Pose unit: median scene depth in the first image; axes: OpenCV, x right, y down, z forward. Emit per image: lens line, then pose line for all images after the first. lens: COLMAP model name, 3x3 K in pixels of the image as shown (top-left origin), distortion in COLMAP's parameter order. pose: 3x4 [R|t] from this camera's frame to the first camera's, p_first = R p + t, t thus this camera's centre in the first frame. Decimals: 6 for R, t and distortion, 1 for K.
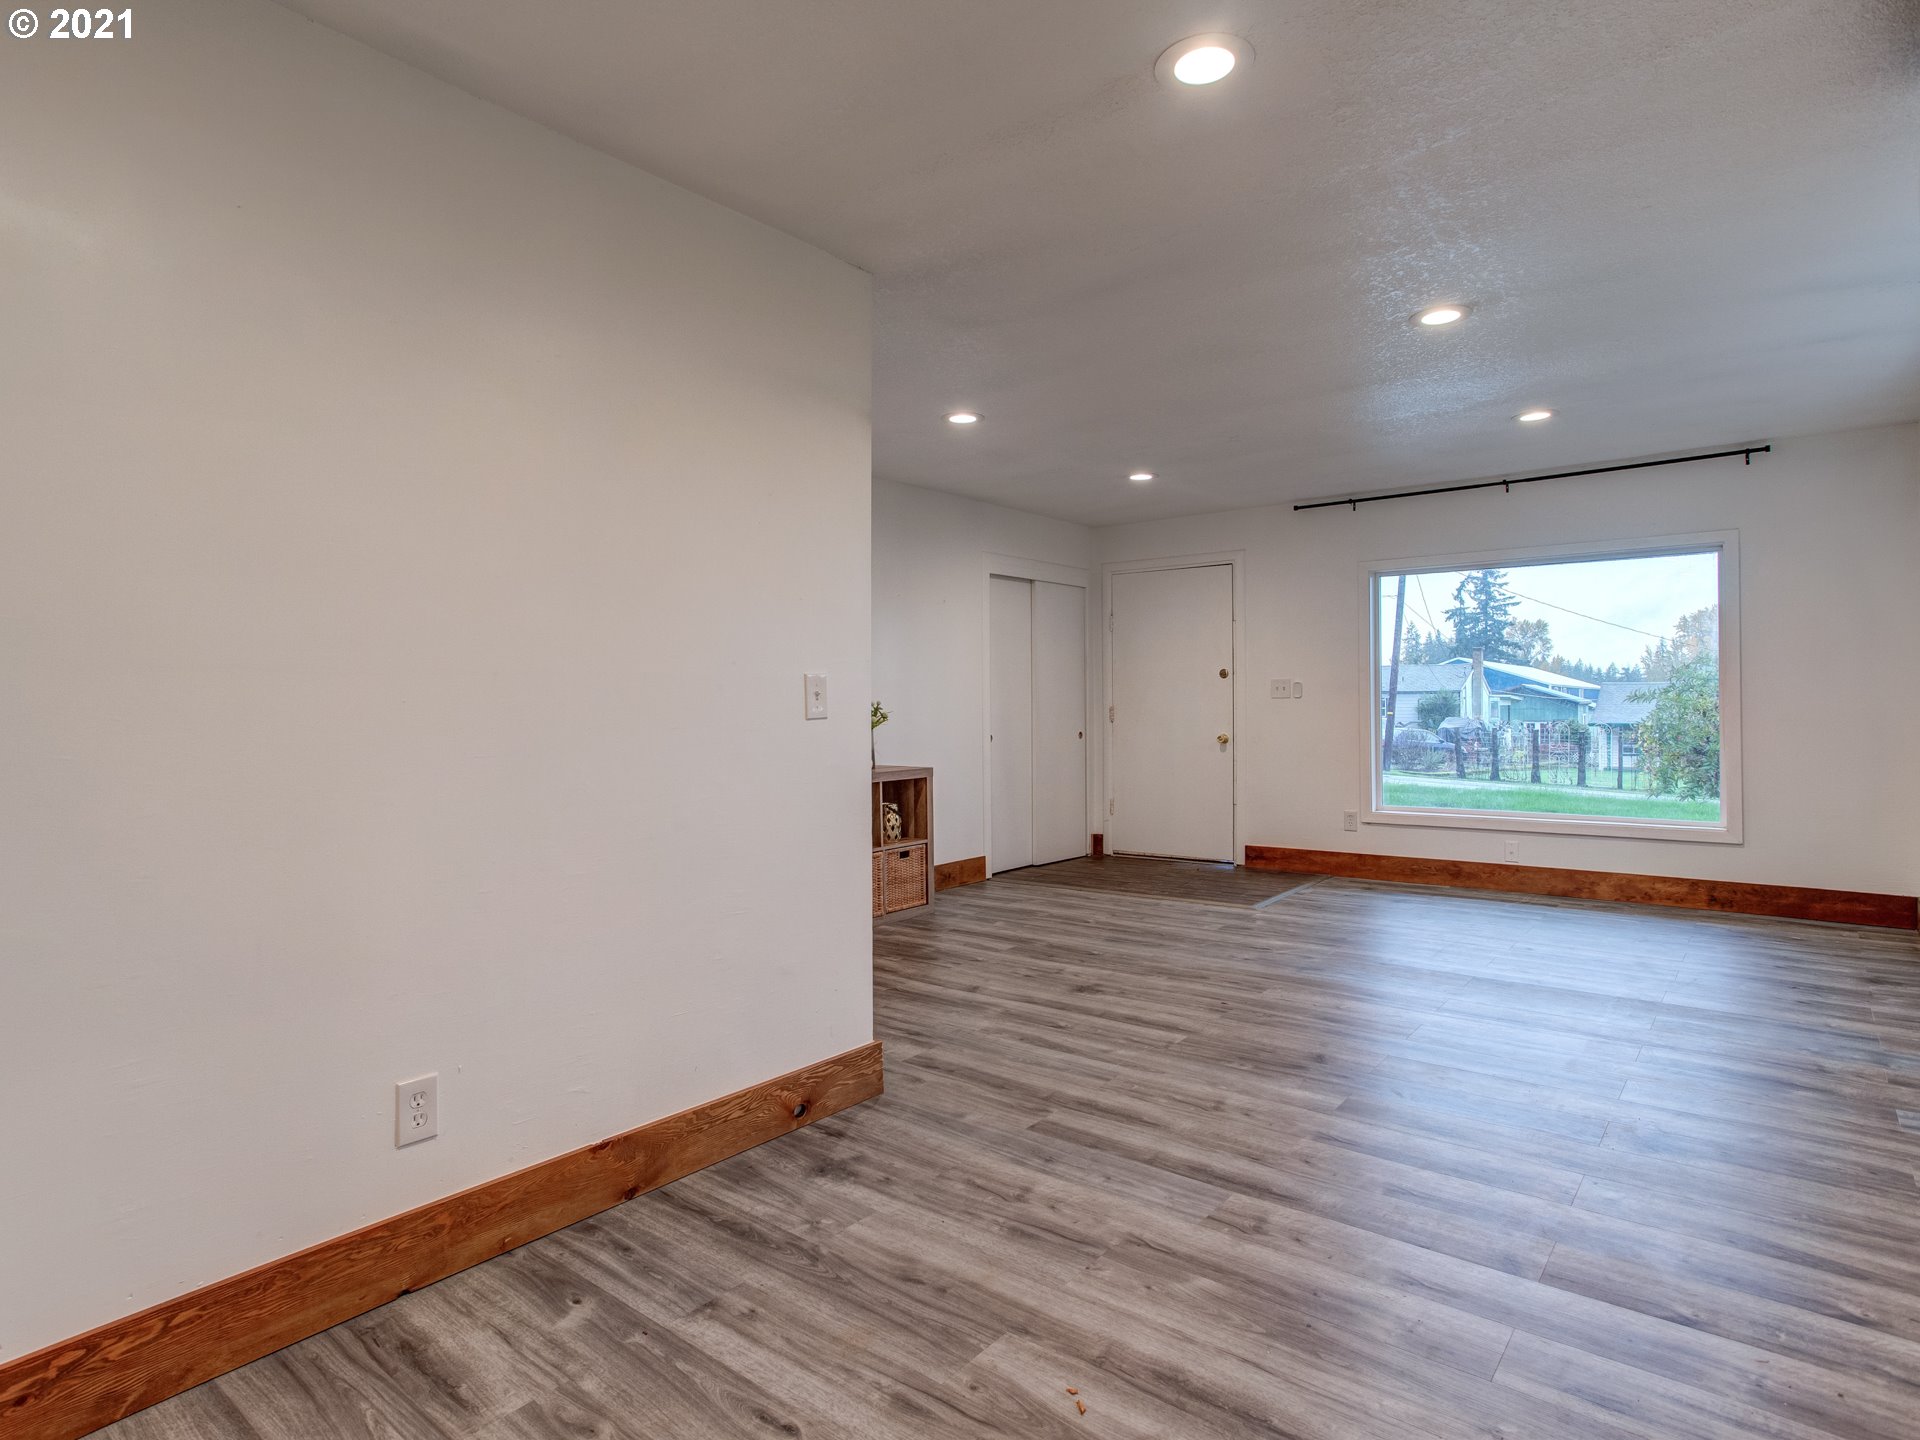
lens RADIAL K [[1070.1, 0, 929.6], [0, 1070.1, 702.0], [0, 0, 1]] dist [-0.045634, 0.031681]
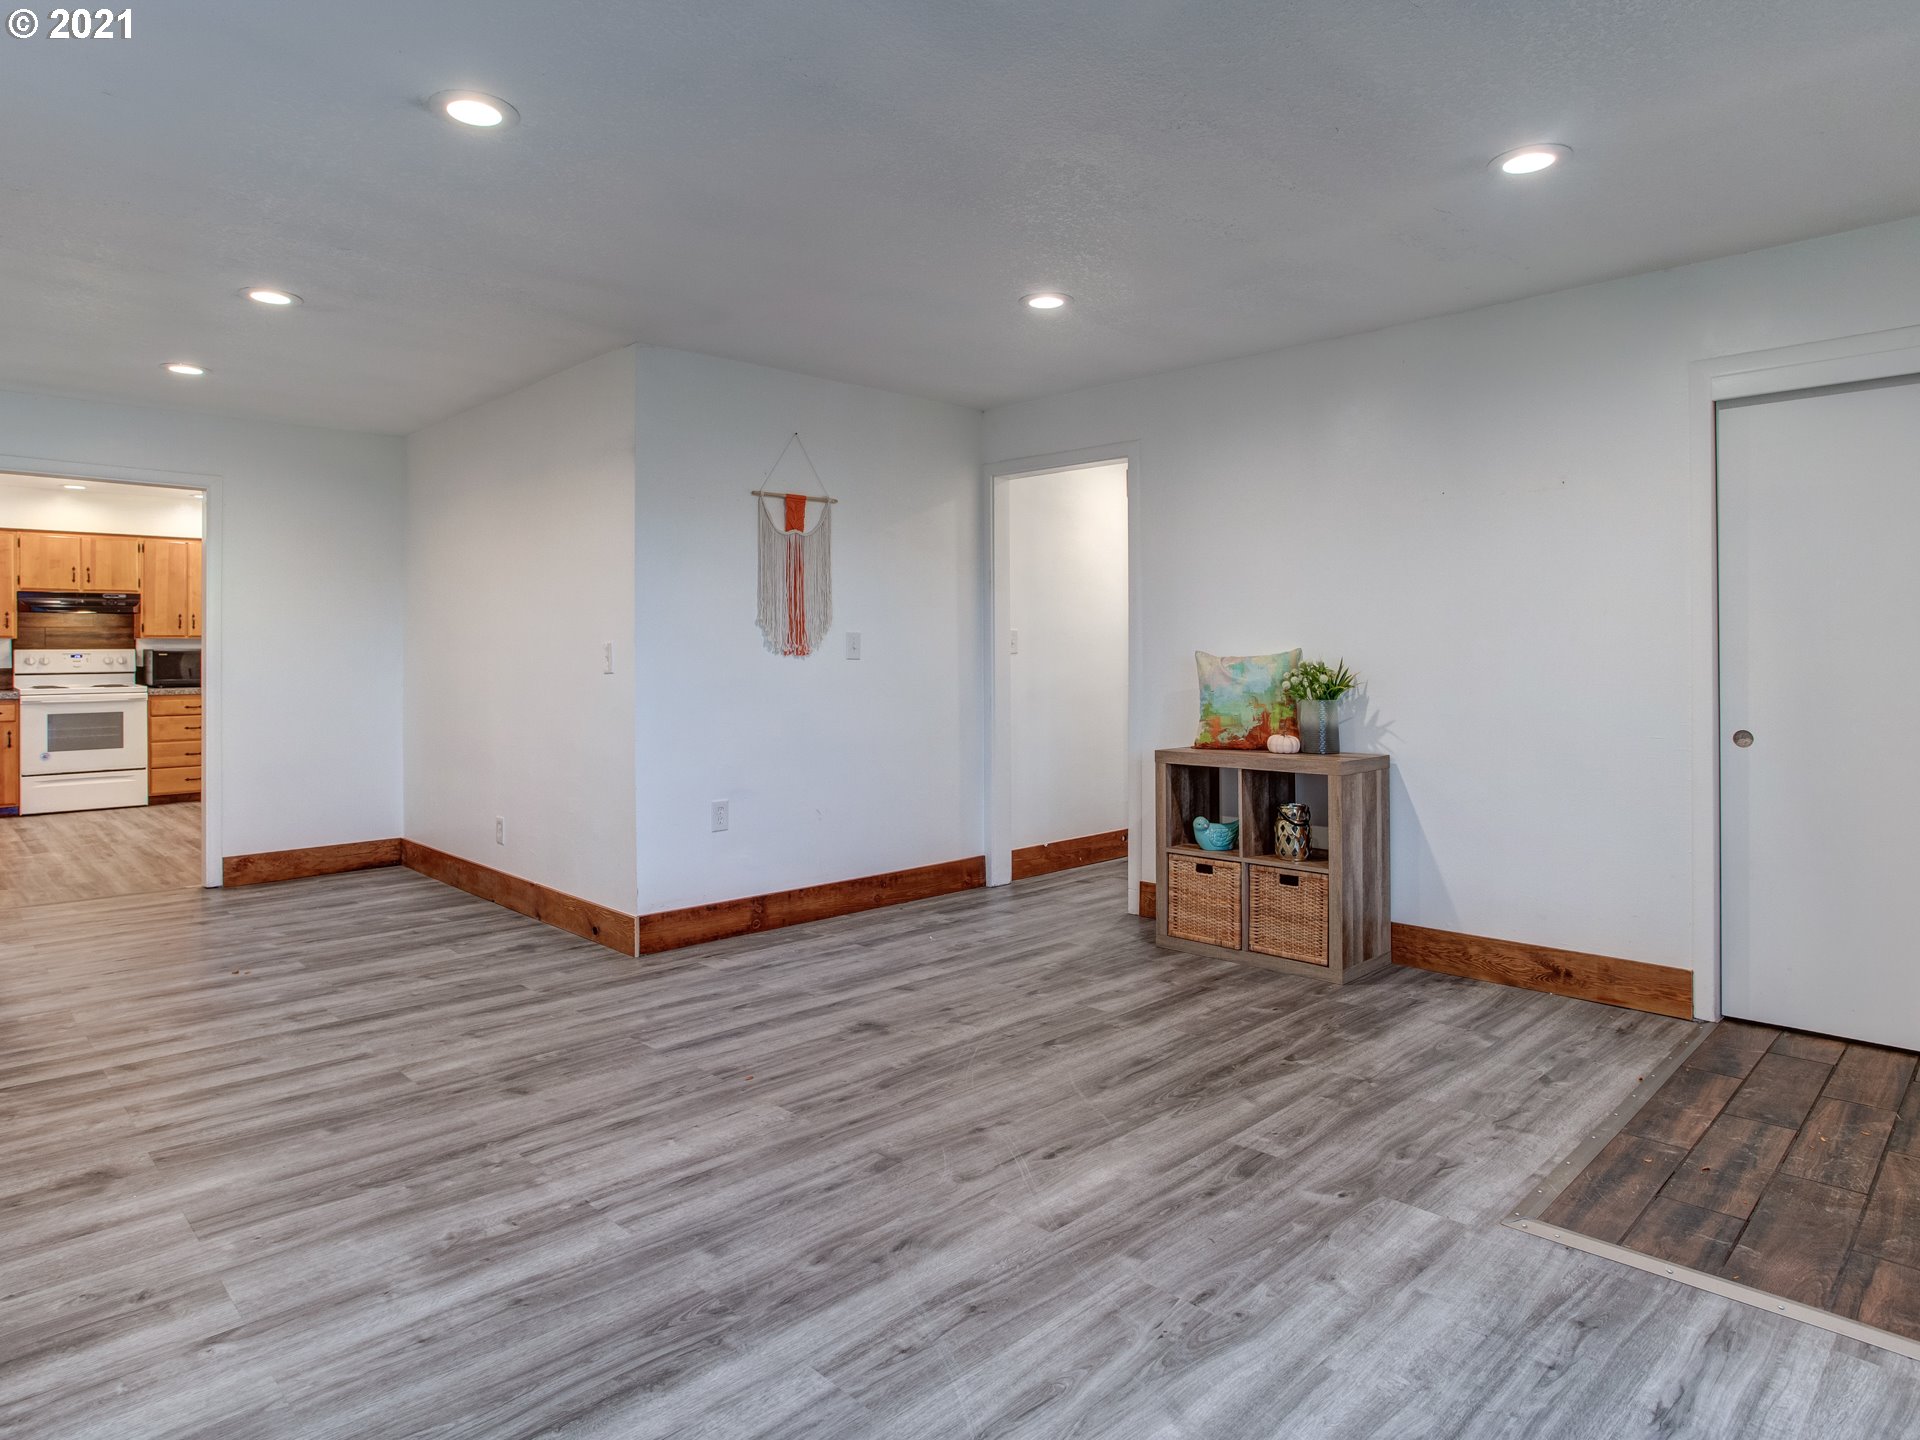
lens RADIAL K [[1121.0, 0, 952.2], [0, 1121.0, 656.2], [0, 0, 1]] dist [-0.051208, 0.025546]
pose [[-0.102690, 0.009642, -0.994667, 0.683372], [0.002698, 0.999952, 0.009415, -0.010107], [0.994710, -0.001717, -0.102712, 0.813447]]
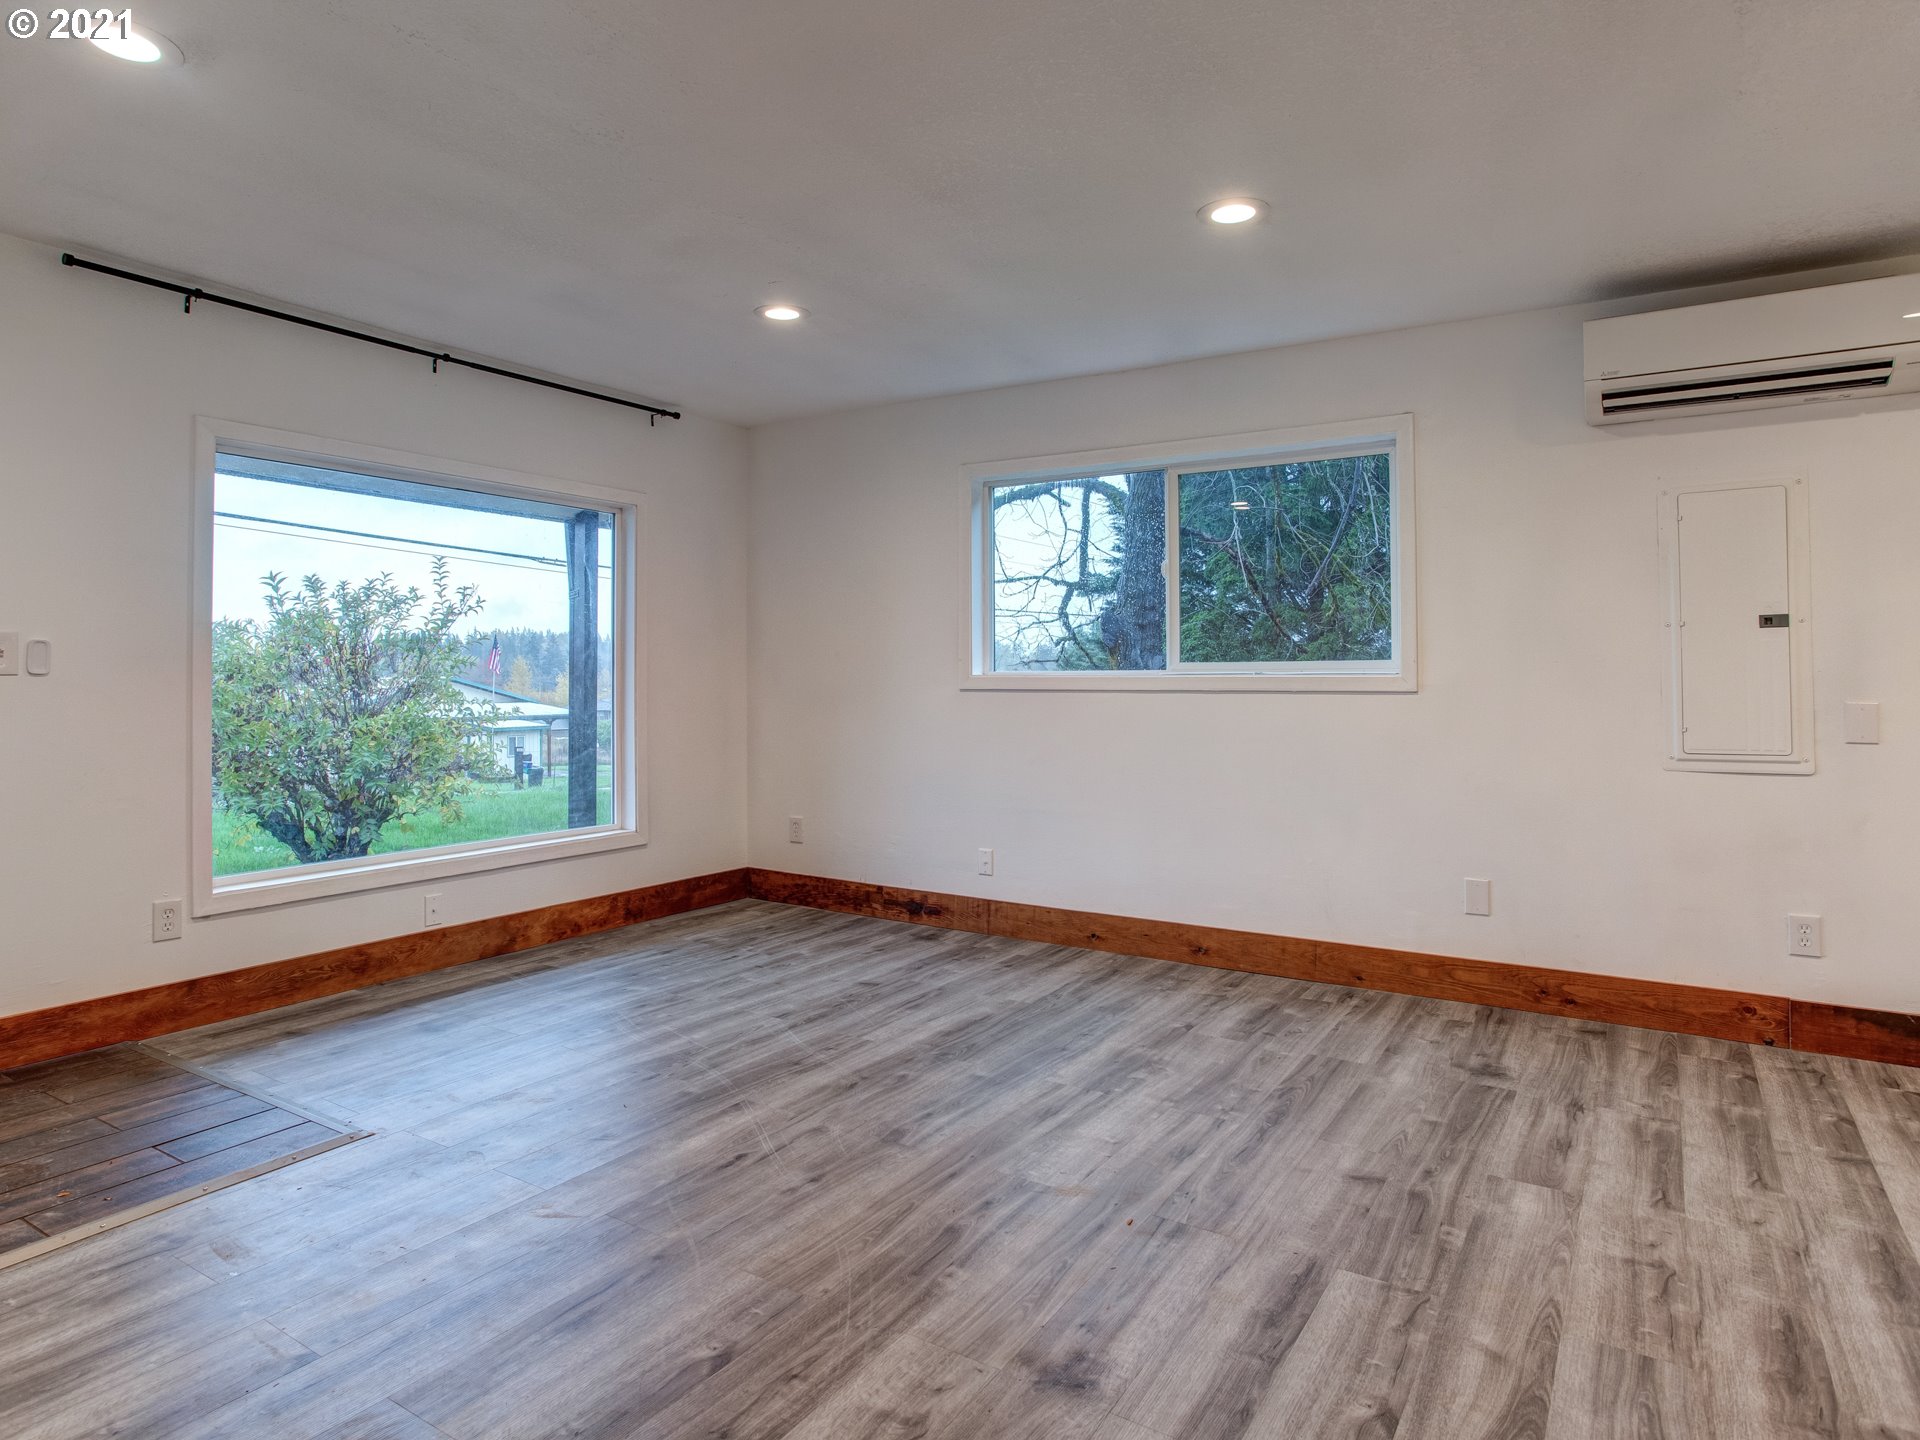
lens RADIAL K [[1121.0, 0, 954.6], [0, 1121.0, 691.6], [0, 0, 1]] dist [-0.051208, 0.025546]
pose [[-0.129070, -0.001600, 0.991634, -0.193041], [0.000573, 0.999998, 0.001688, 0.001777], [-0.991635, 0.000786, -0.129068, 0.778952]]
